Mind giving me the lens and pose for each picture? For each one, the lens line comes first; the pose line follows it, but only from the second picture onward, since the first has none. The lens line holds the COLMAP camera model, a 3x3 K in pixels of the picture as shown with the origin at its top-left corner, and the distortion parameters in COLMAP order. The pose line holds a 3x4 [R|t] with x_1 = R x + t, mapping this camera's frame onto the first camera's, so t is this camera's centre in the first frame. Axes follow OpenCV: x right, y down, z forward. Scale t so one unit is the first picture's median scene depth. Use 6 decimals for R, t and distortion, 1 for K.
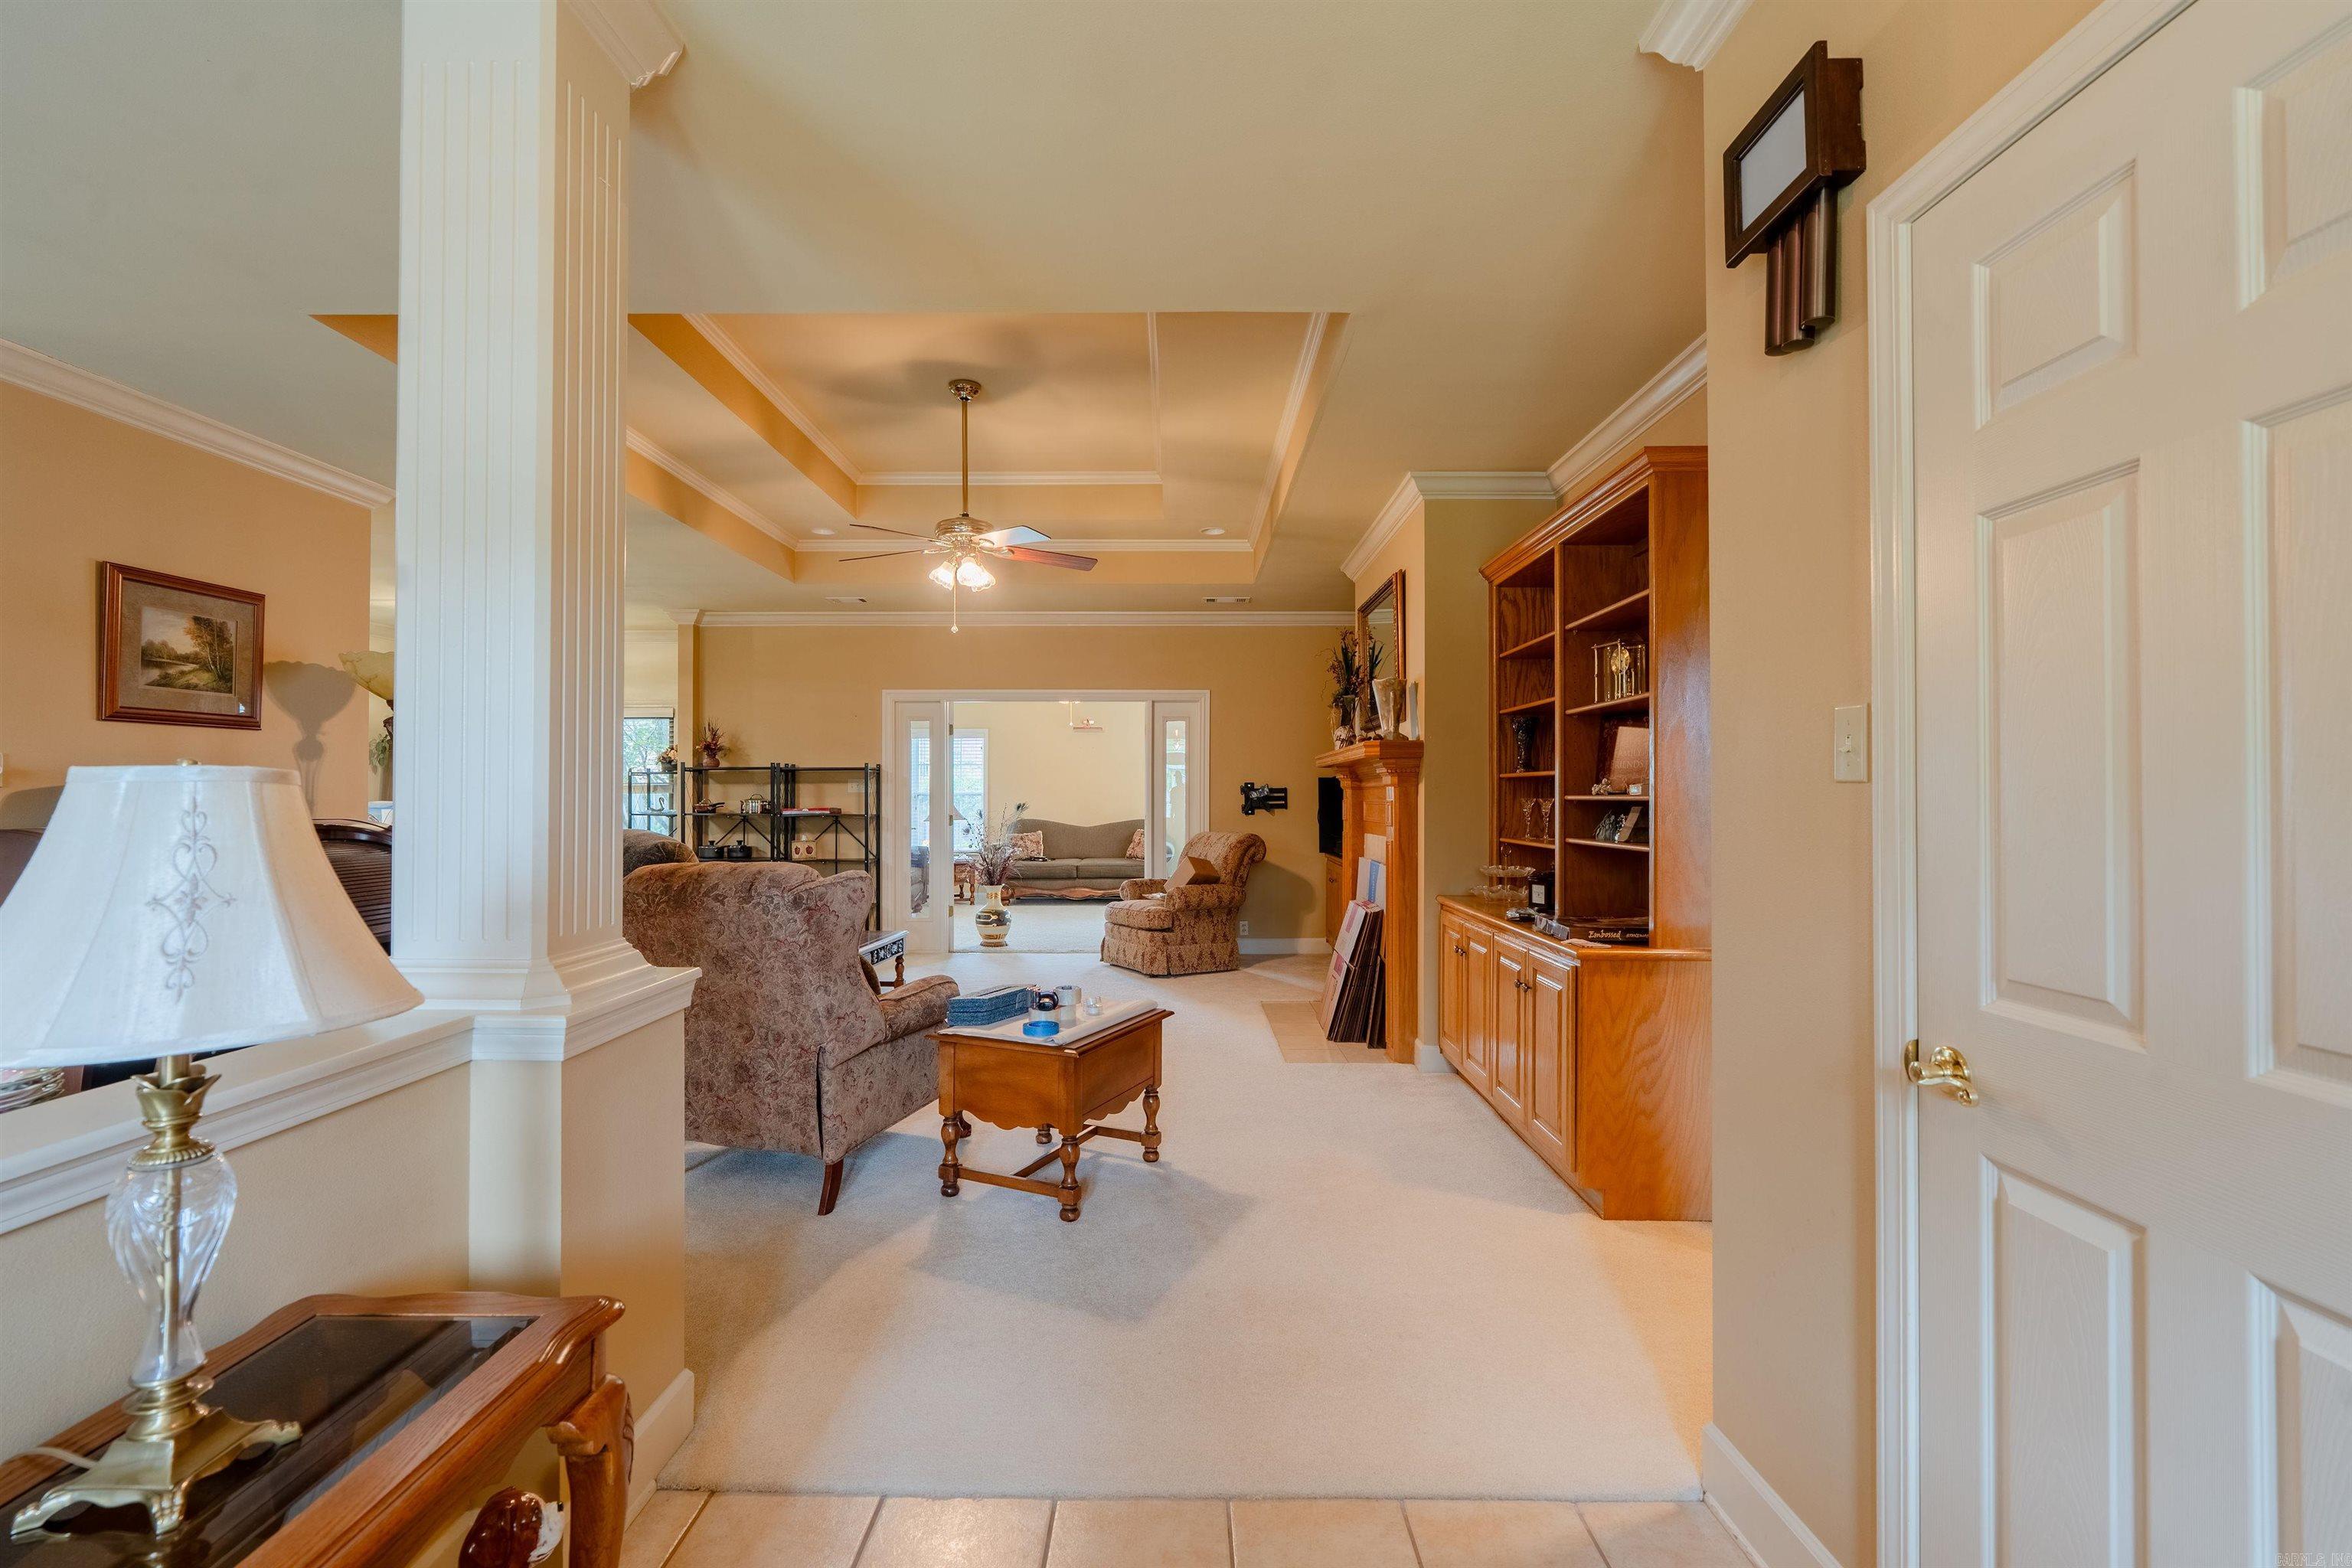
lens RADIAL K [[1053.2, 0, 1162.2], [0, 1053.2, 785.1], [0, 0, 1]] dist [0.003438, 0.001943]
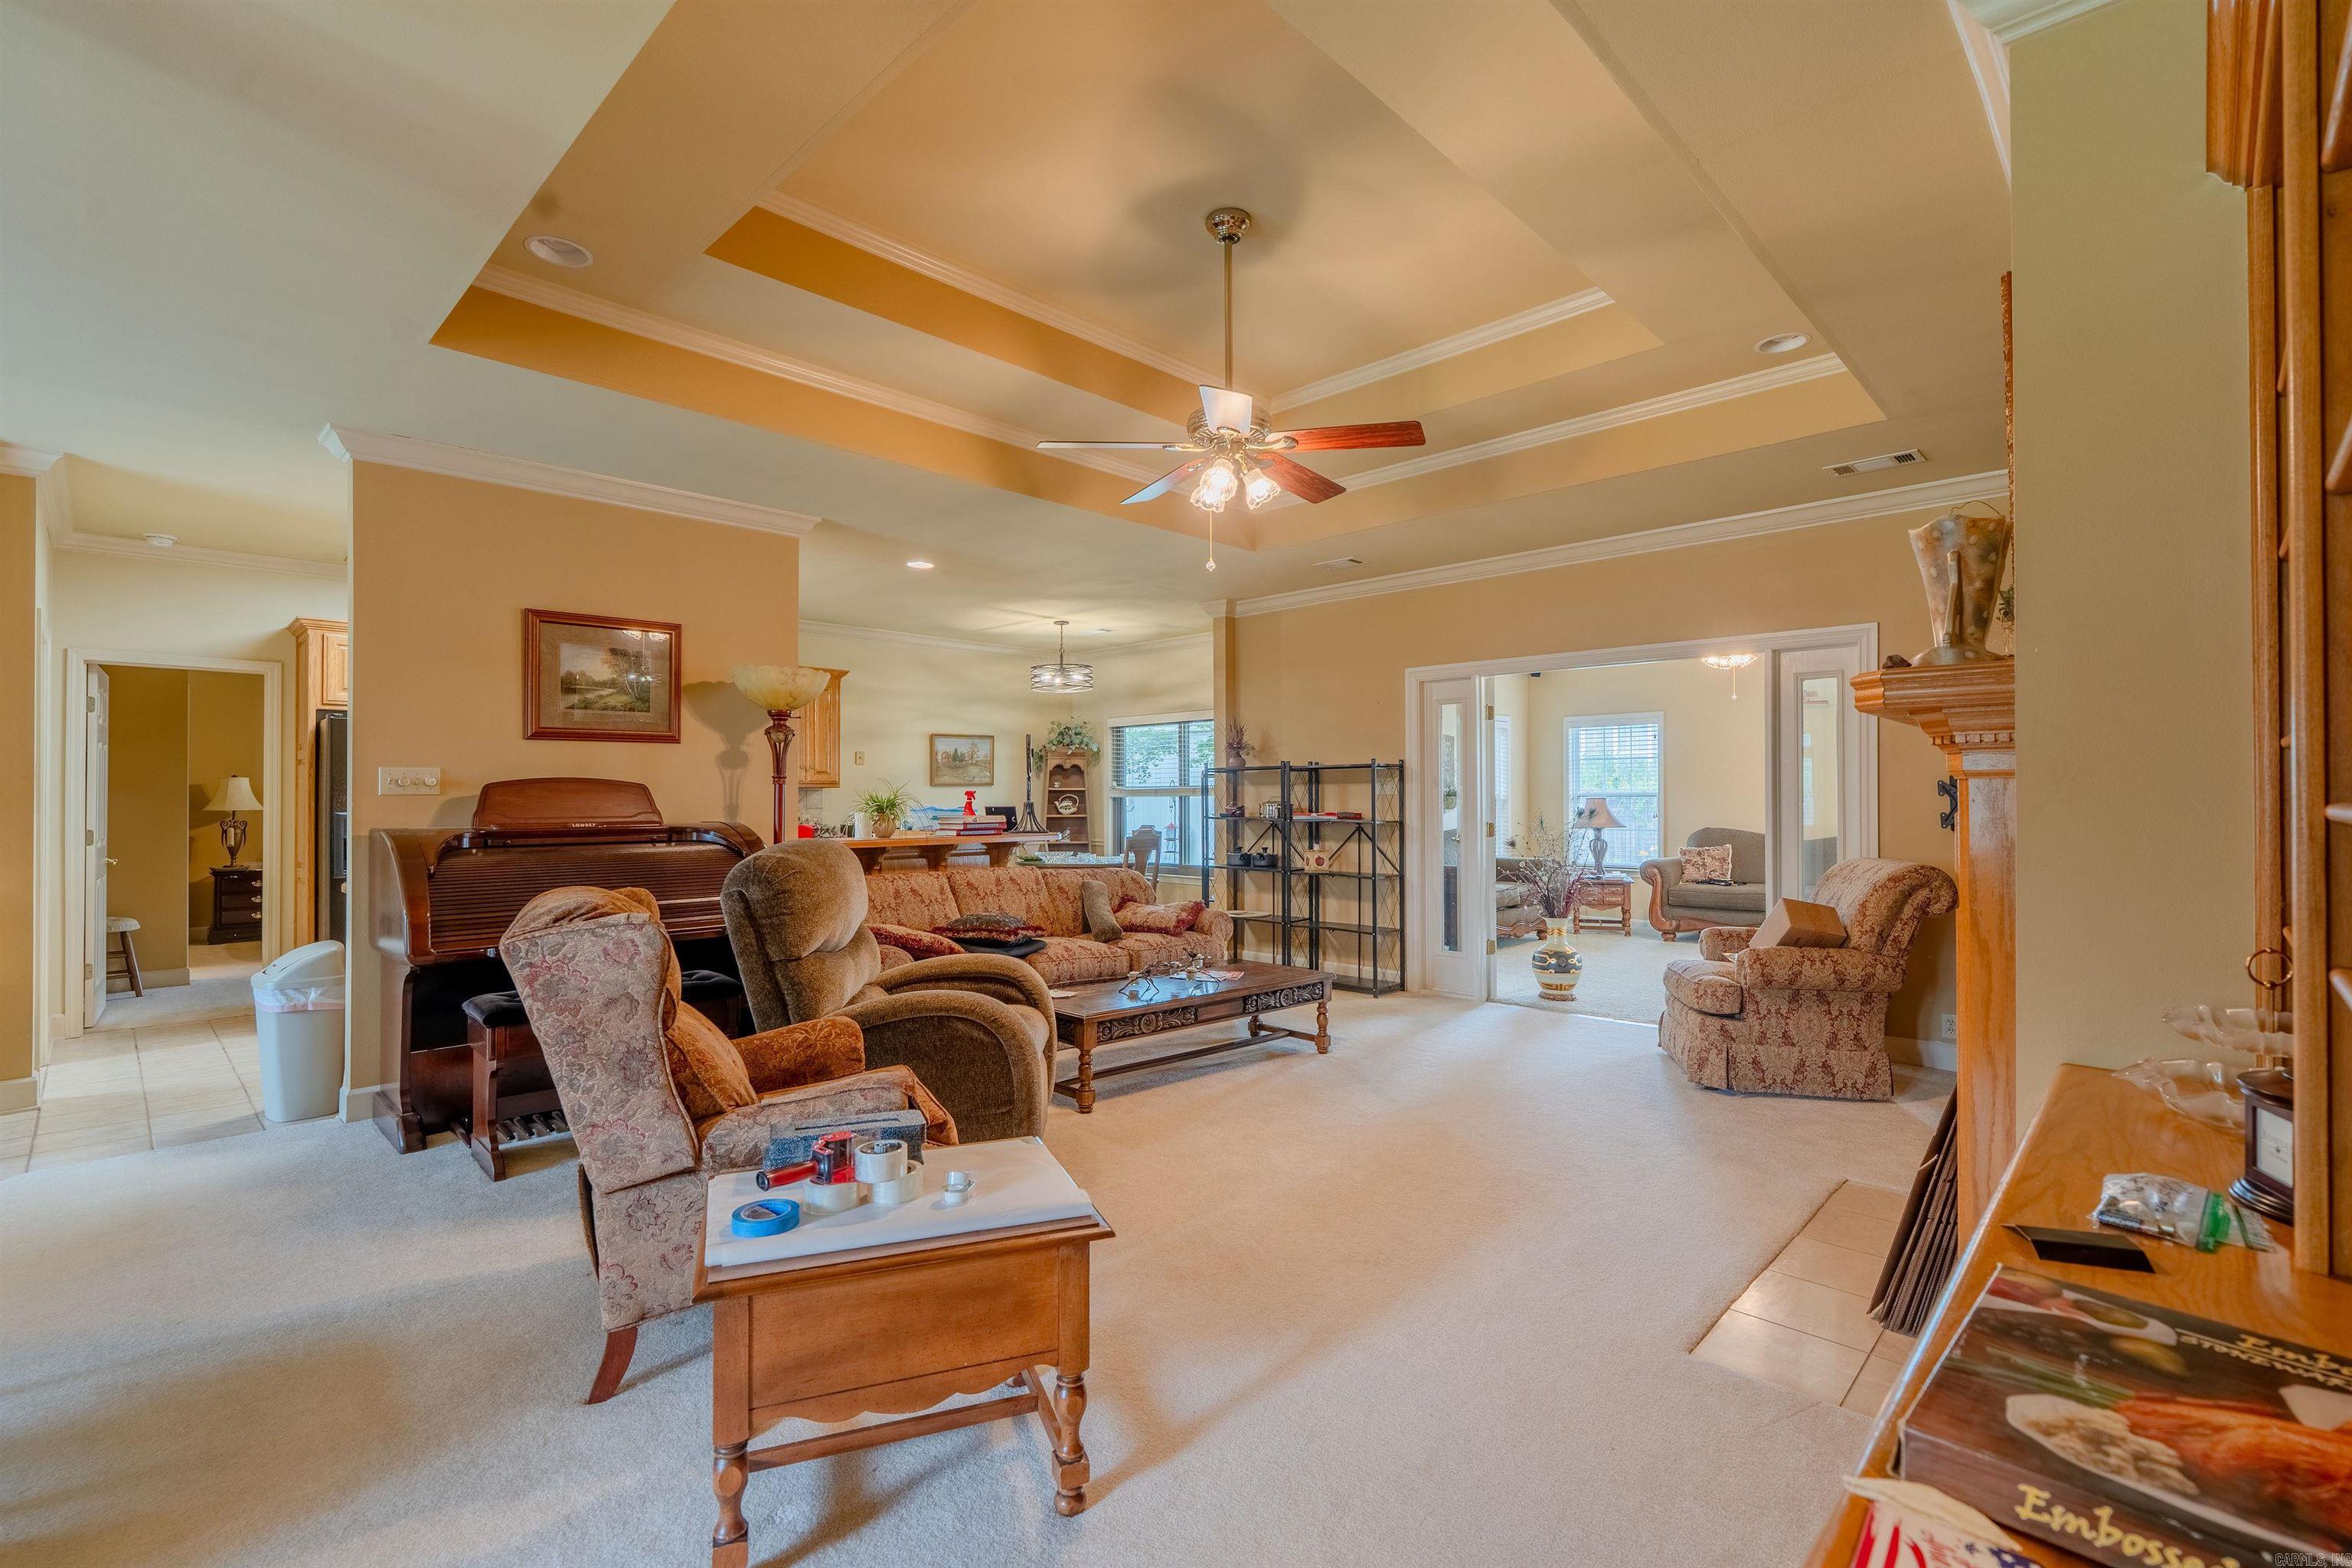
lens RADIAL K [[1053.2, 0, 1182.1], [0, 1053.2, 792.0], [0, 0, 1]] dist [0.003438, 0.001943]
pose [[0.725645, -0.005011, -0.688051, 0.195202], [0.009703, 0.999949, 0.002951, 0.001446], [0.688001, -0.008817, 0.725656, 0.330981]]
